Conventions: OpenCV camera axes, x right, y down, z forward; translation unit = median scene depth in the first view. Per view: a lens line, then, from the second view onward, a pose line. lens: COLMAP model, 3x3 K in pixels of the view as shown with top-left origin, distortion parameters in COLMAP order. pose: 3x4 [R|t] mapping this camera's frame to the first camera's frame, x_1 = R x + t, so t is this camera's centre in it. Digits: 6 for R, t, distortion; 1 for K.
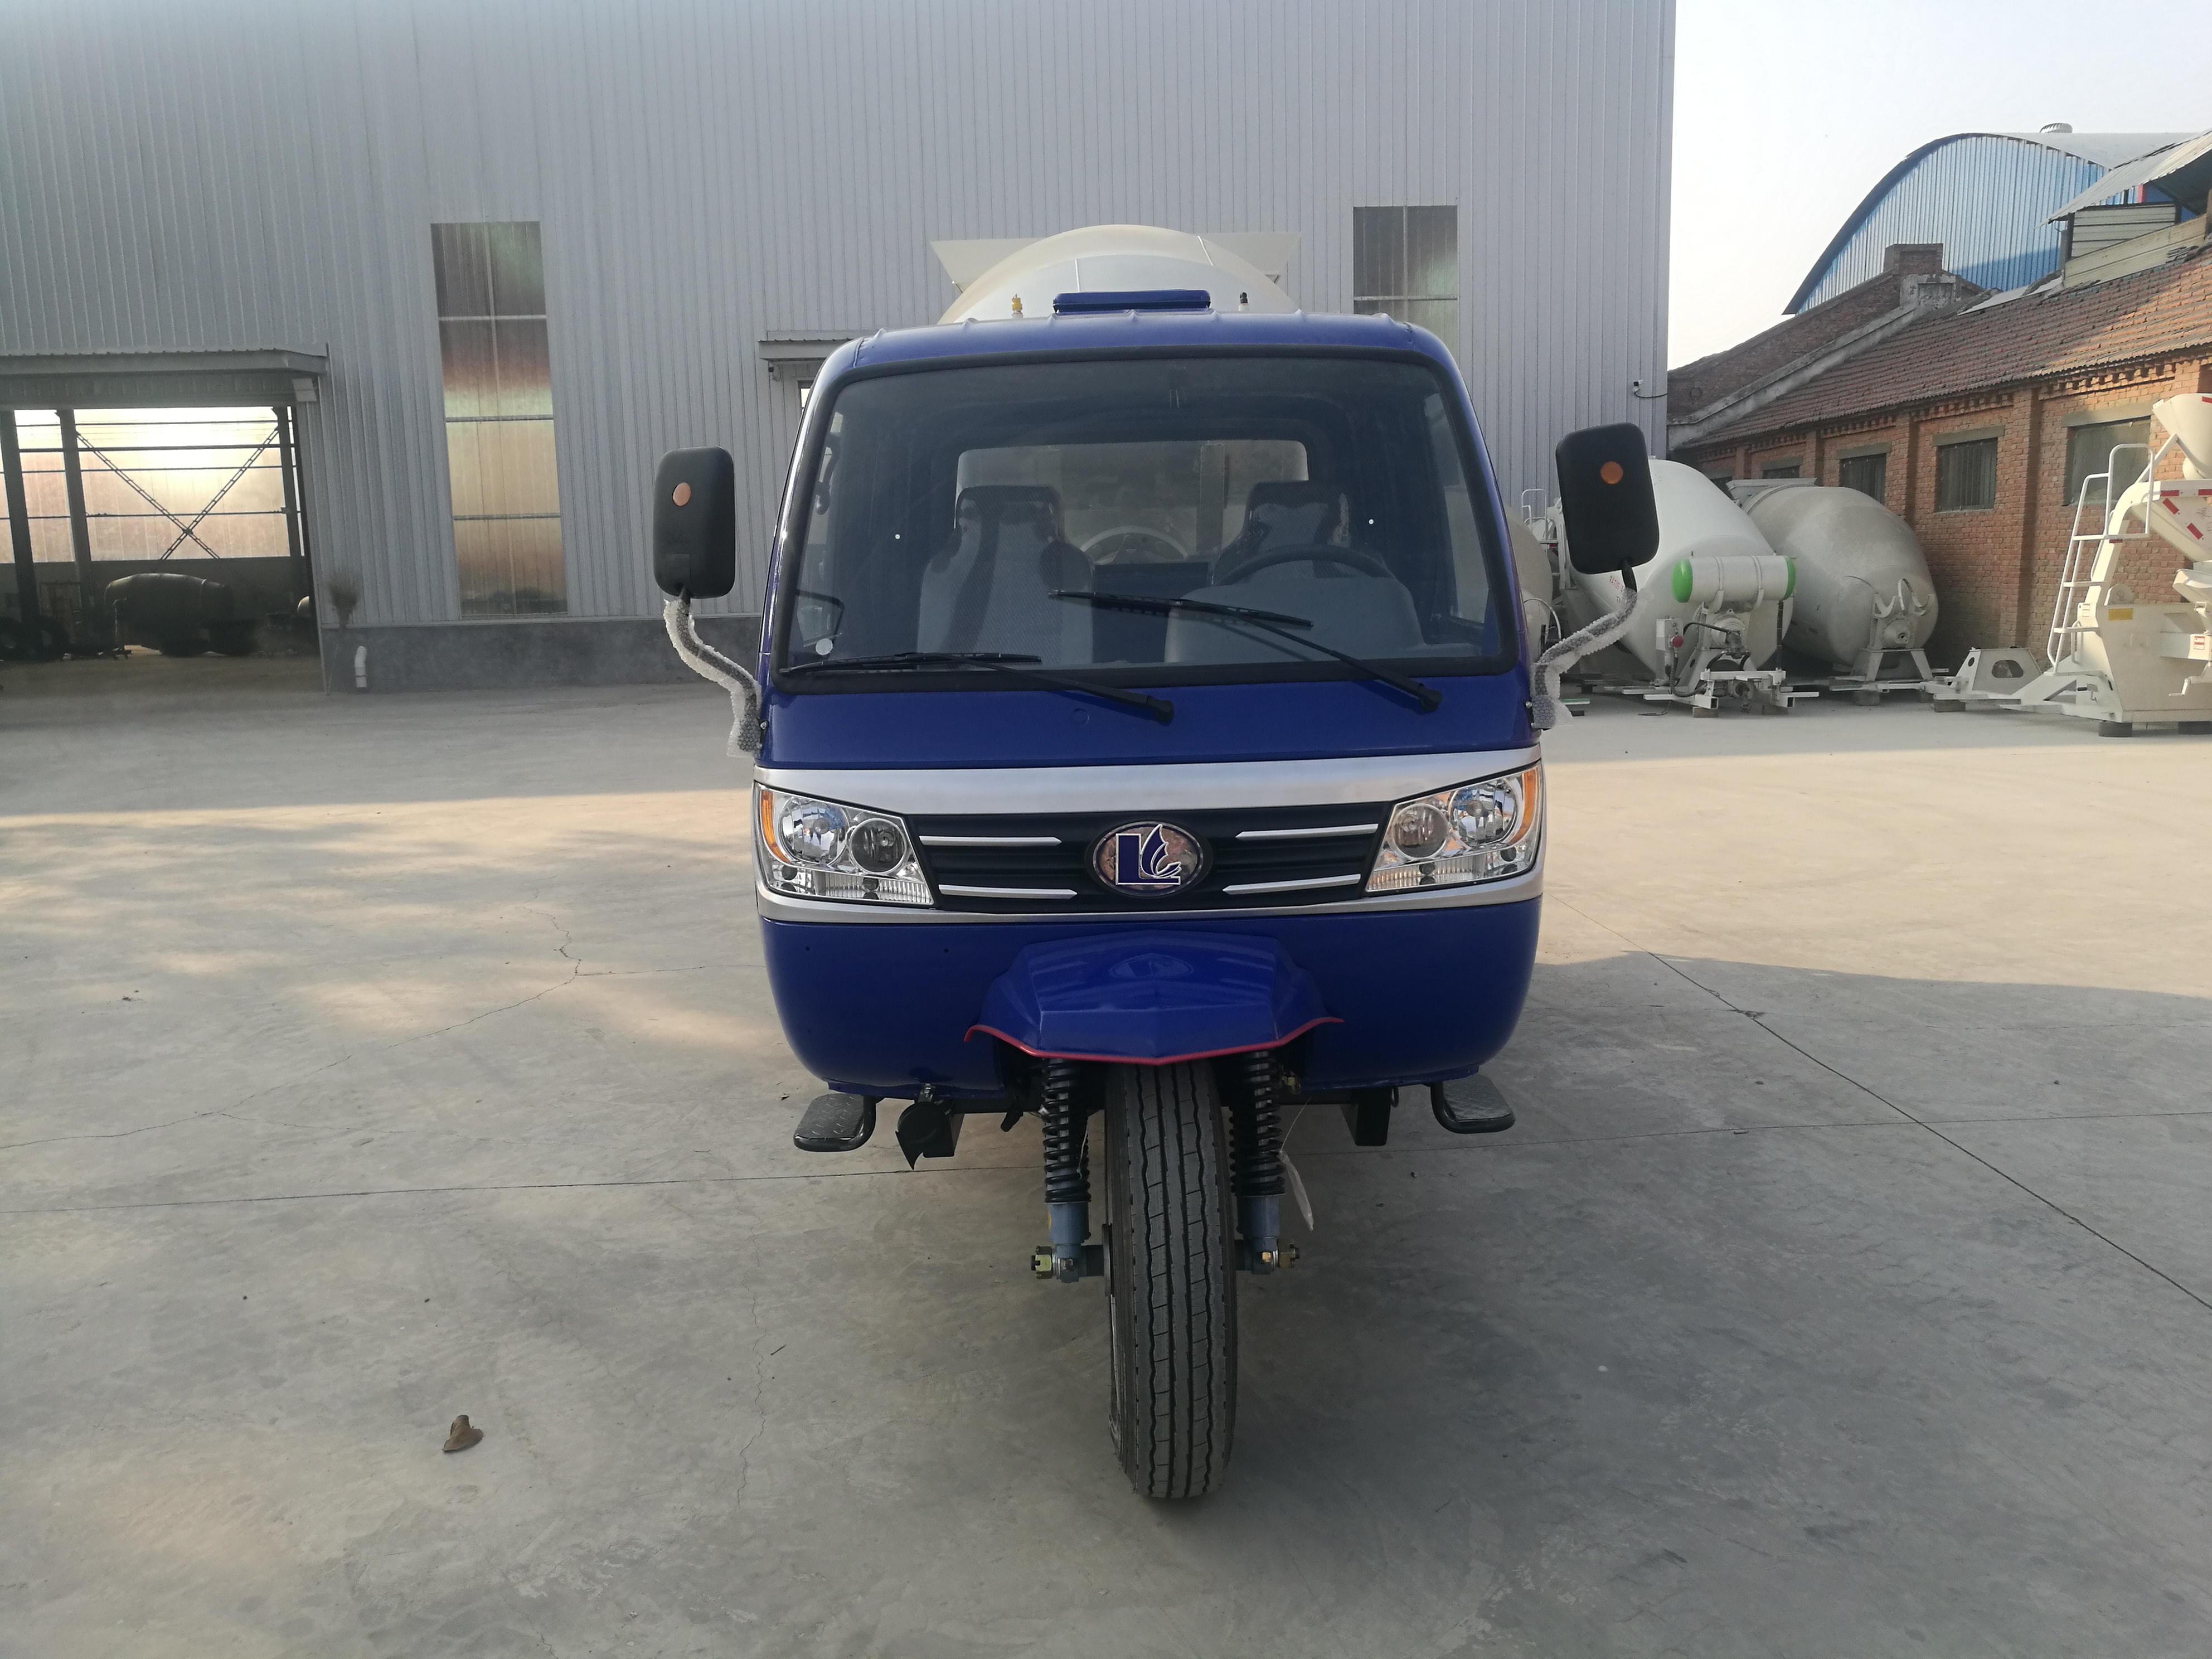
lens RADIAL K [[1704.9, 0, 1100.7], [0, 1704.9, 839.4], [0, 0, 1]] dist [-0.035099, 0.061983]
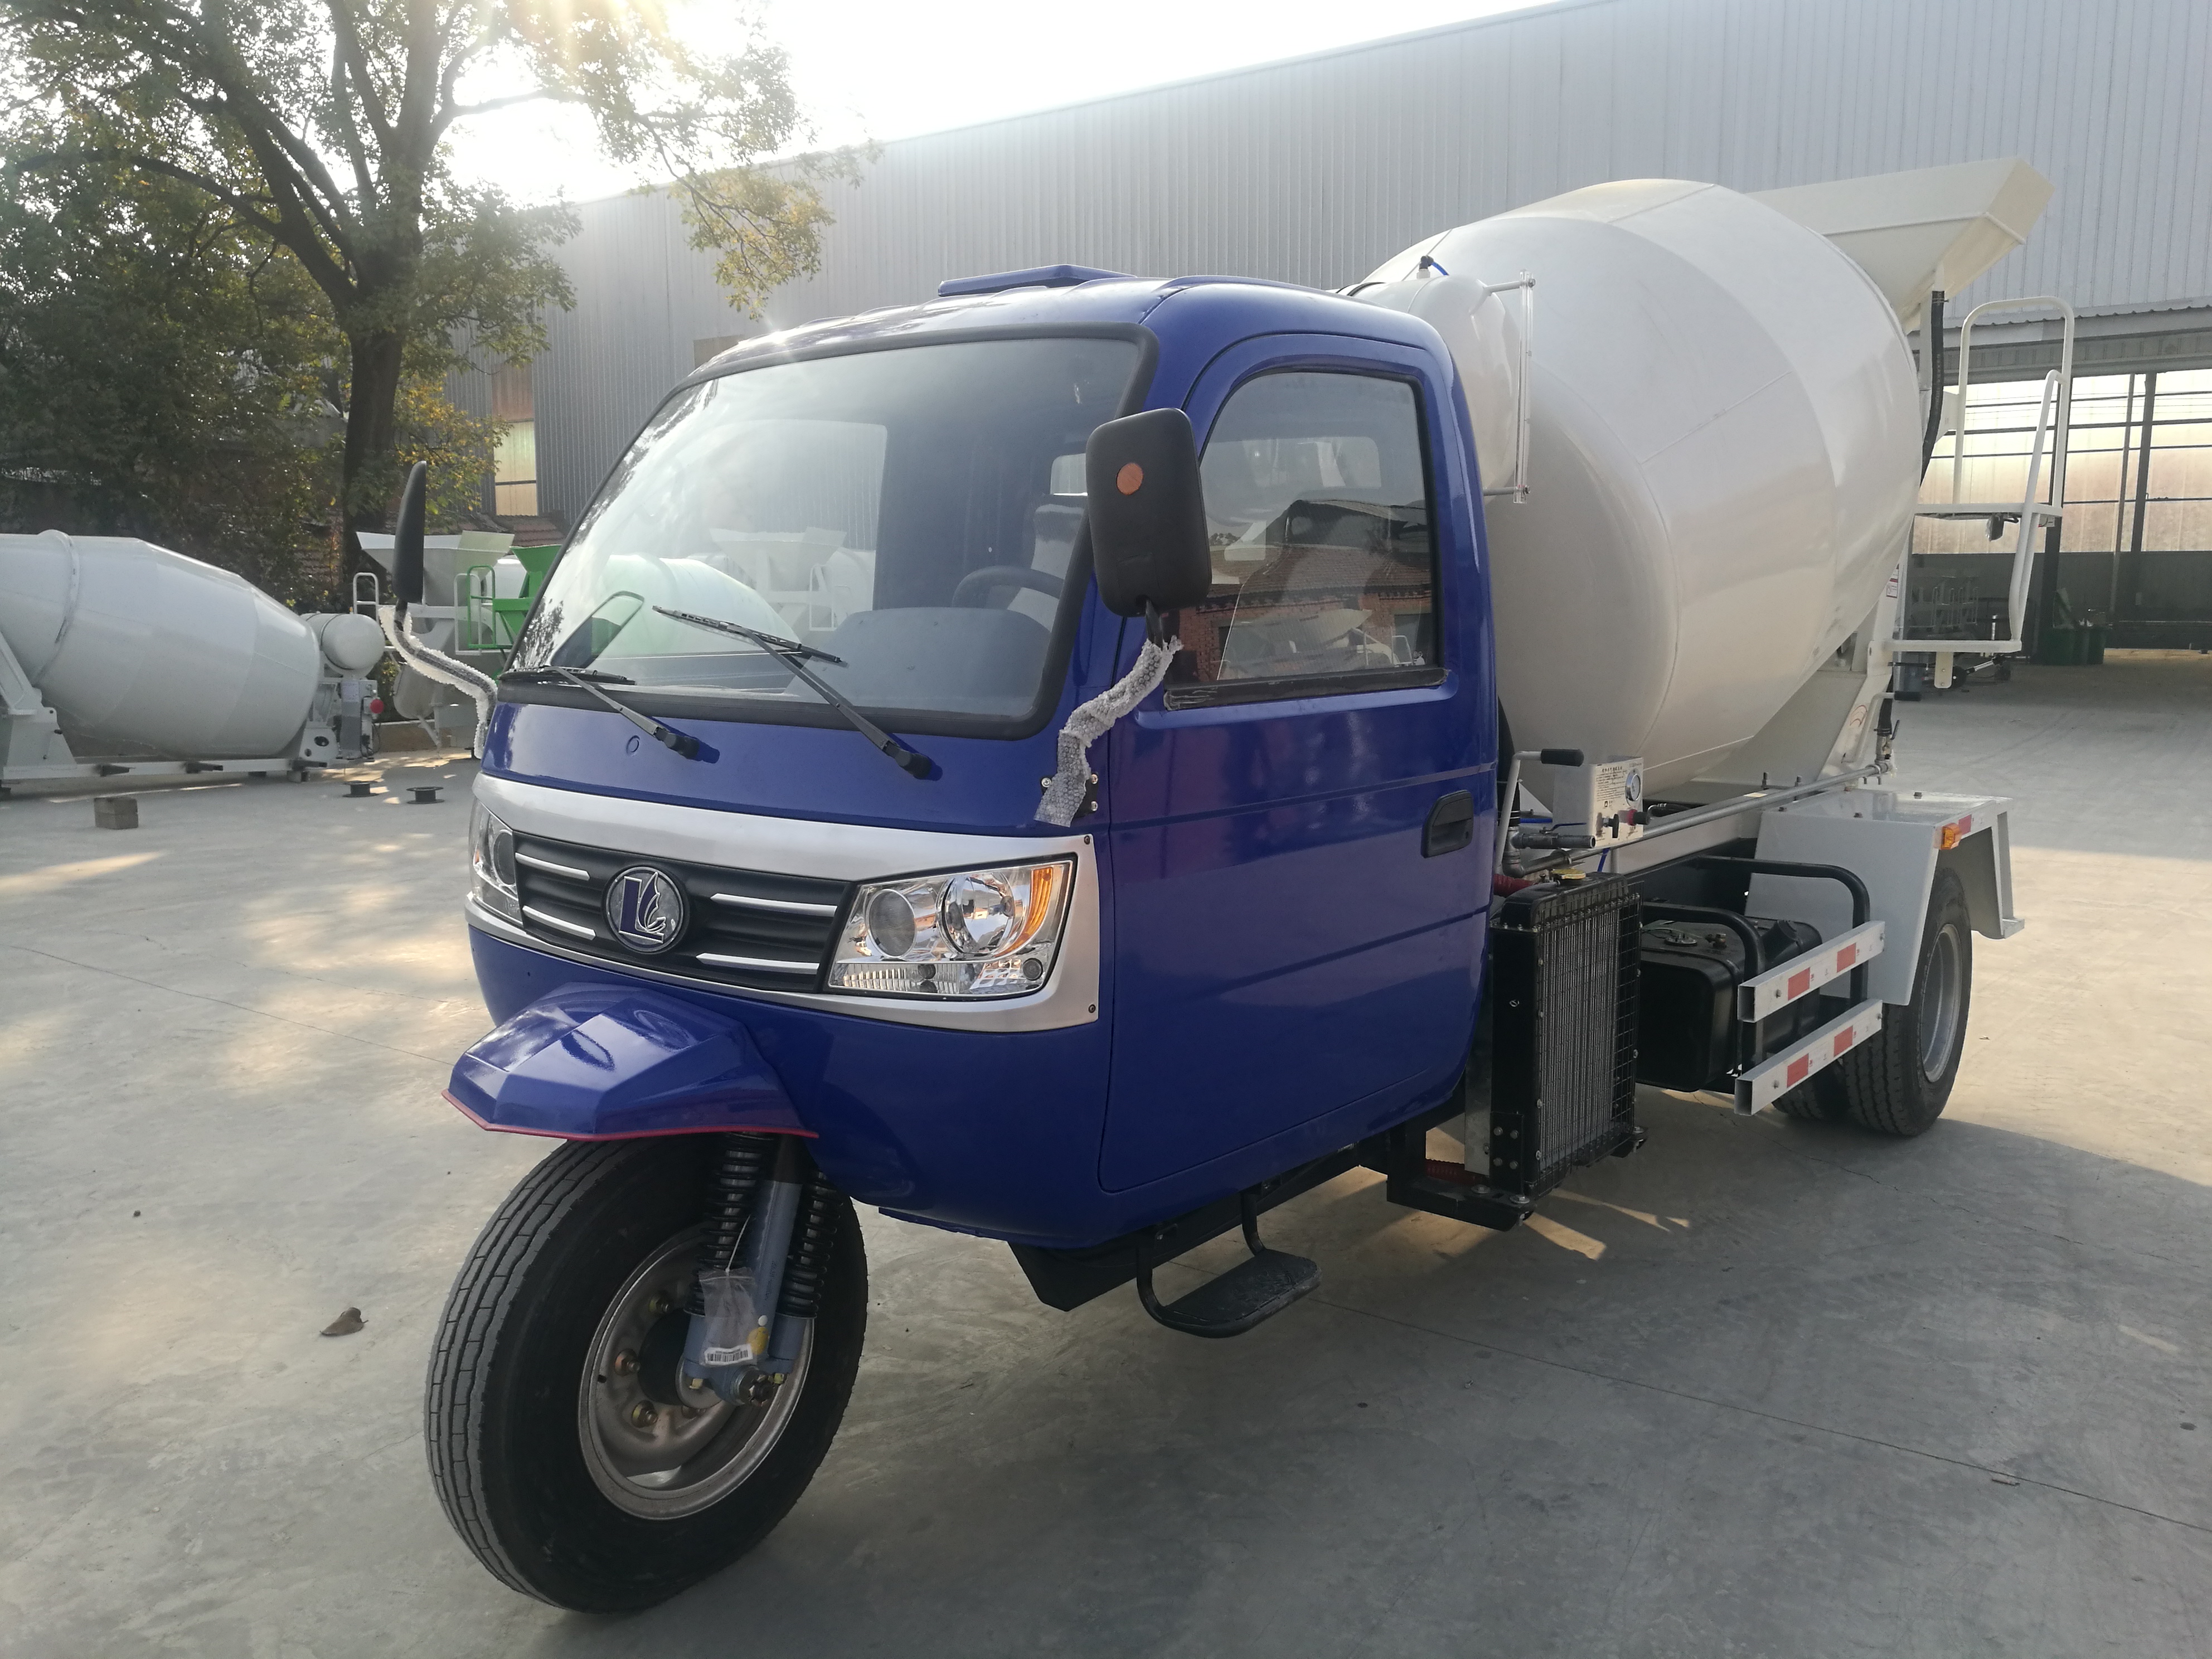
lens RADIAL K [[1704.9, 0, 1100.7], [0, 1704.9, 839.4], [0, 0, 1]] dist [-0.035099, 0.061983]
pose [[0.786240, 0.117339, -0.606678, 0.708565], [-0.119780, 0.992123, 0.036657, -0.080682], [0.606201, 0.043847, 0.794102, 0.397092]]
